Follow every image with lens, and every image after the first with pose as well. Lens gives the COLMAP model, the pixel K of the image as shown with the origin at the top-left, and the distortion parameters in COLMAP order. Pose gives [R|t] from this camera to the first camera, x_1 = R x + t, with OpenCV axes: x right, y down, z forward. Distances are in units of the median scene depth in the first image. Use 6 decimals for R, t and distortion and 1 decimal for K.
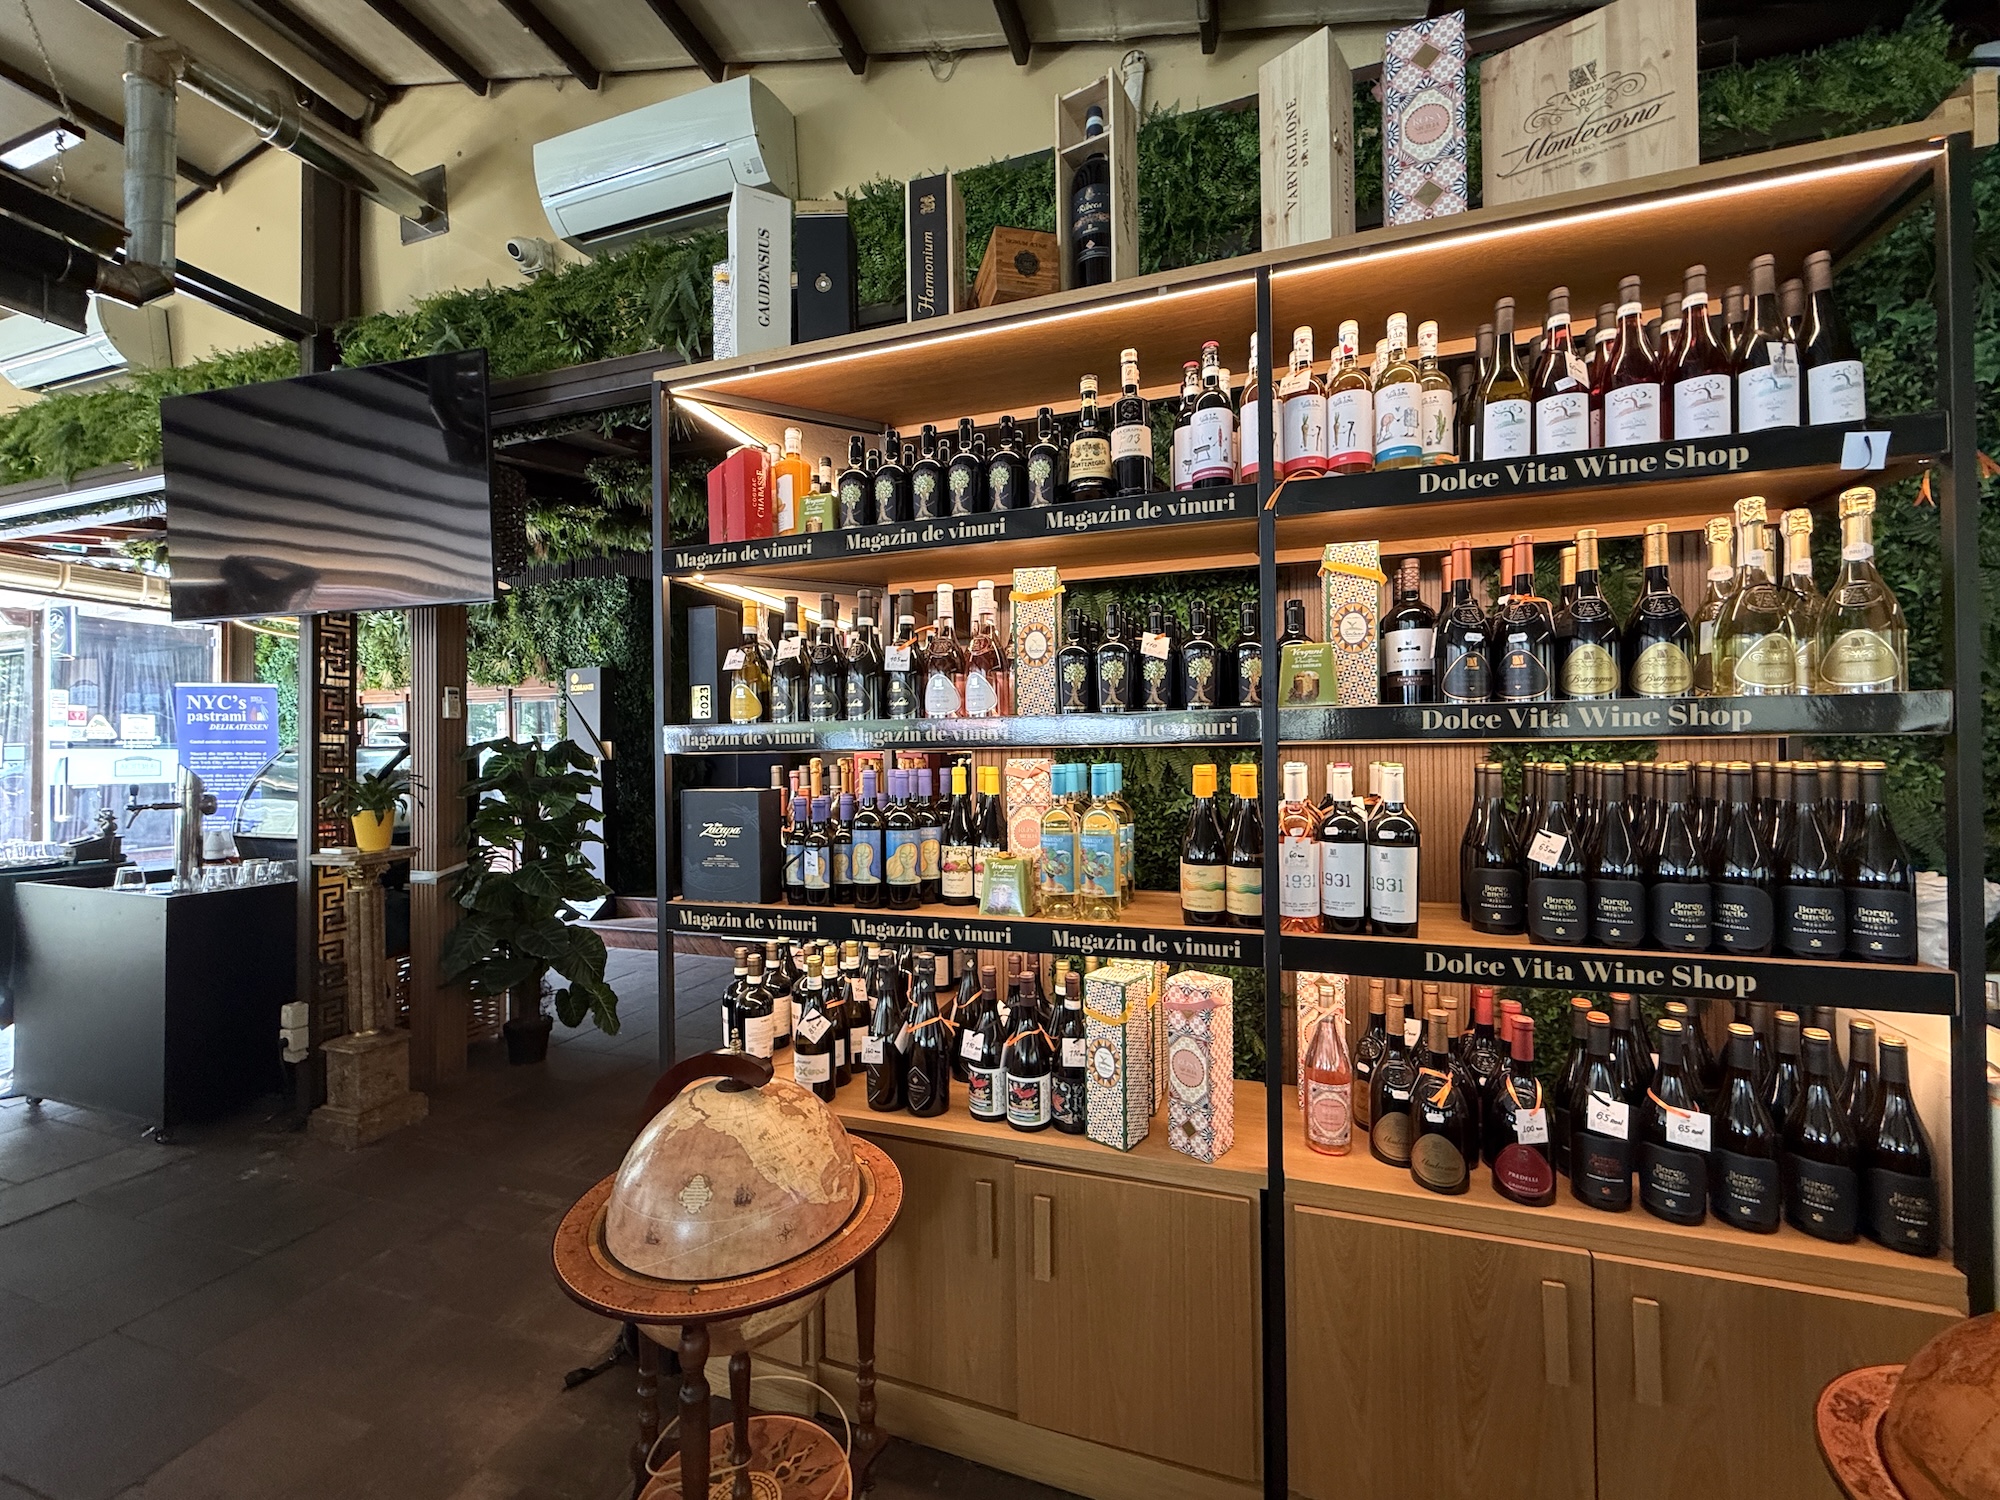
lens RADIAL K [[791.6, 0, 999.4], [0, 791.6, 746.6], [0, 0, 1]] dist [-0.003139, -0.000194]
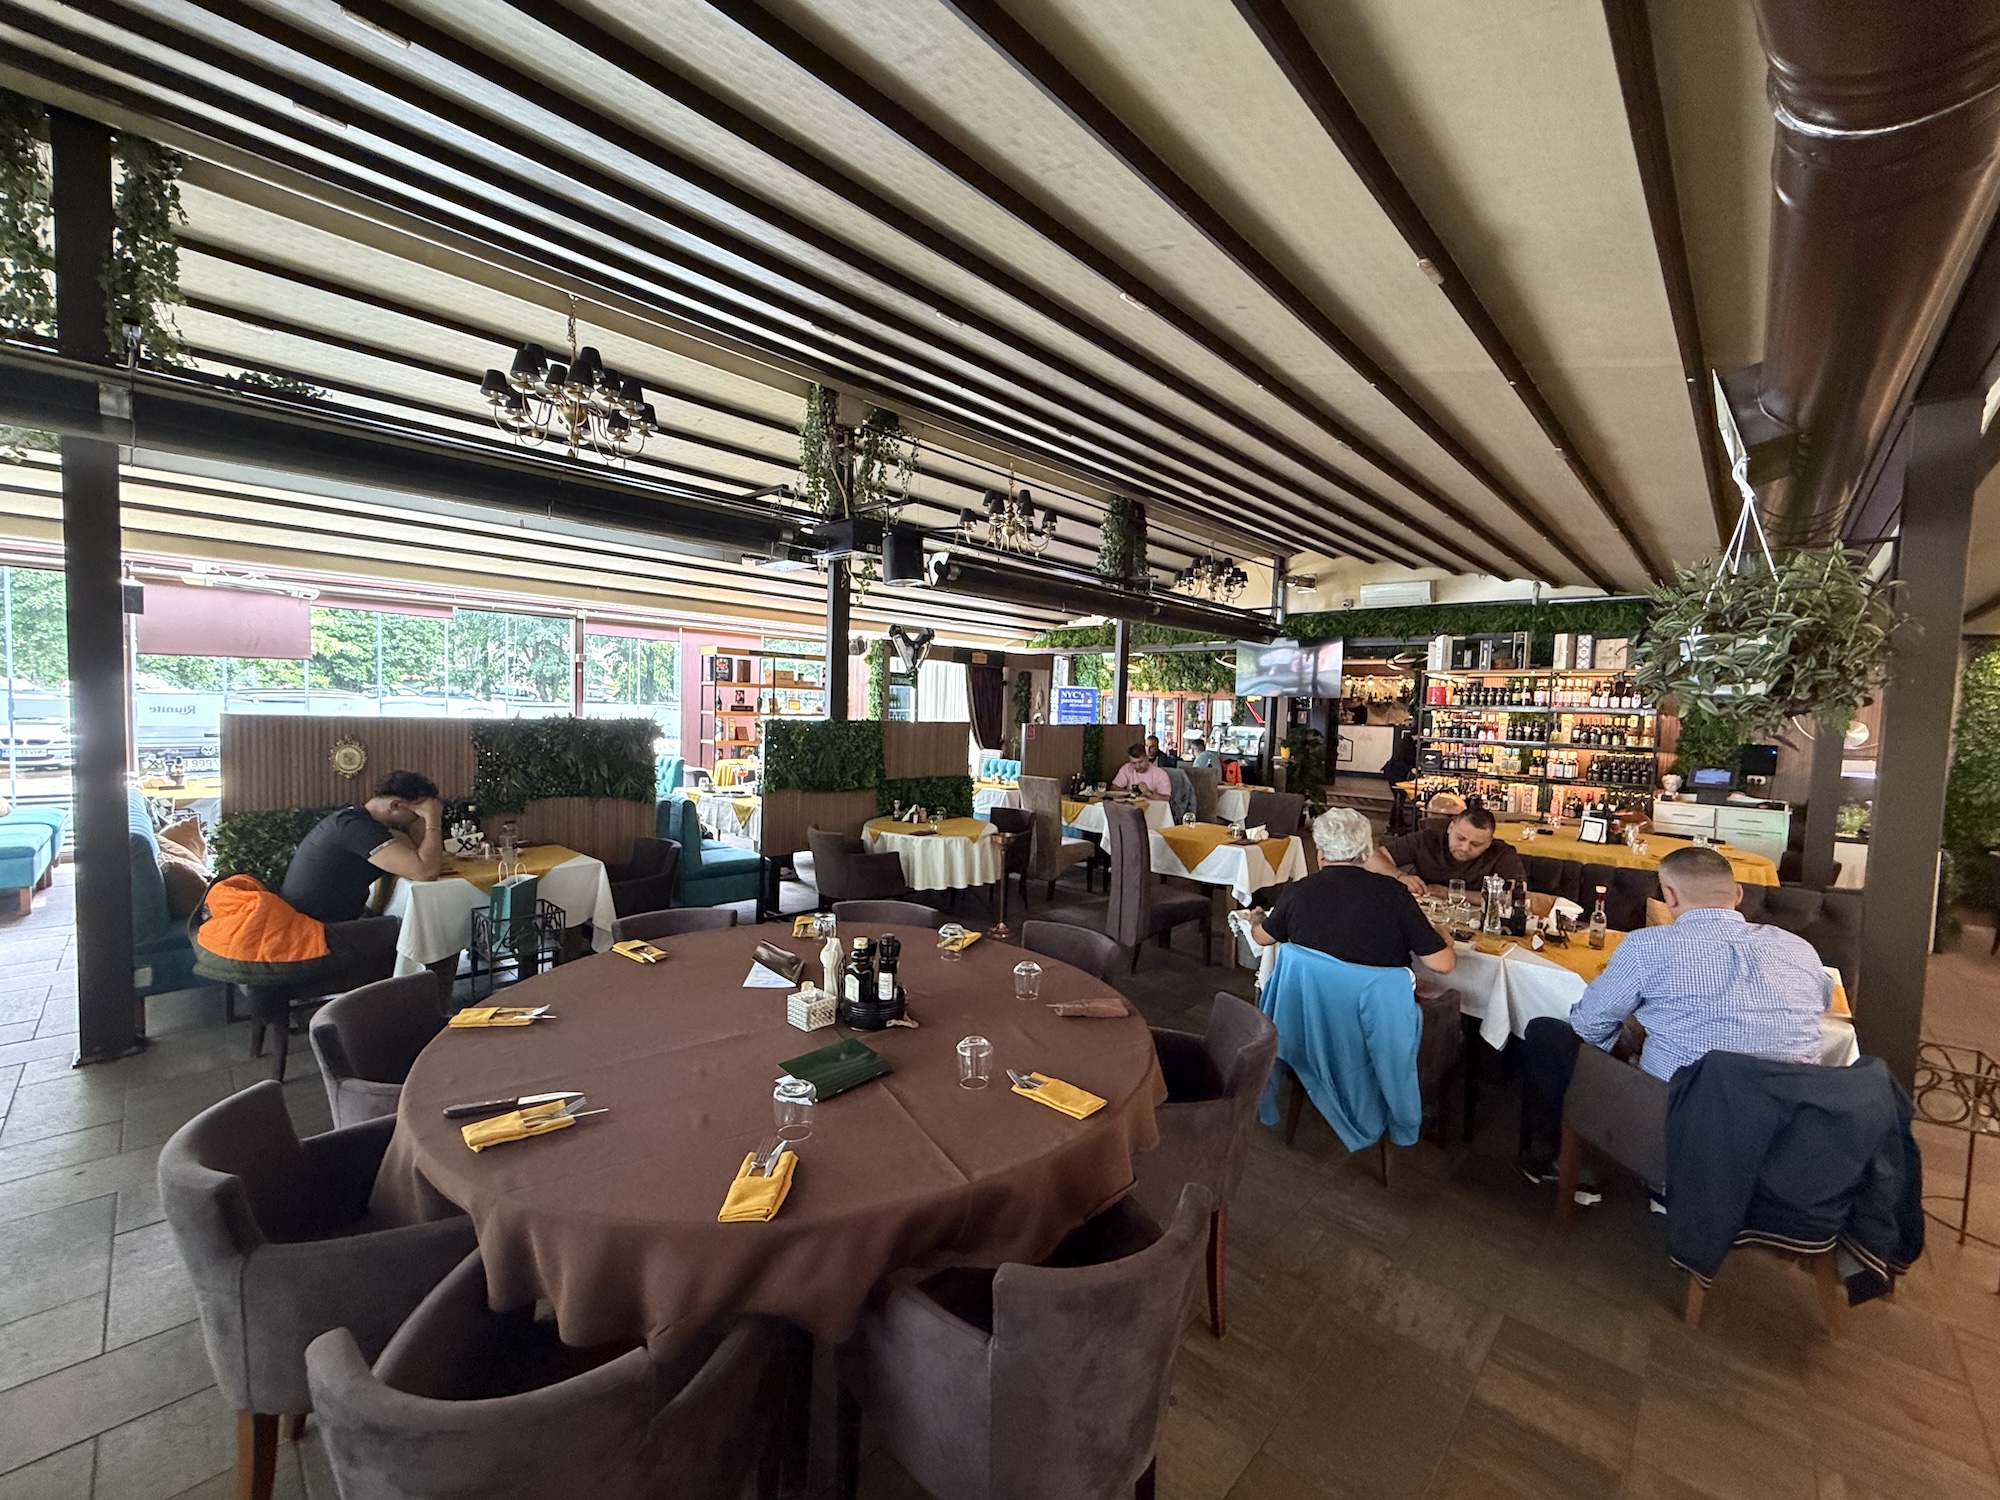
lens RADIAL K [[791.6, 0, 992.6], [0, 791.6, 752.2], [0, 0, 1]] dist [-0.003139, -0.000194]
pose [[0.900522, 0.062611, -0.430279, -0.853048], [-0.038133, 0.997138, 0.065289, -0.195620], [0.433135, -0.042387, 0.900332, -6.081597]]
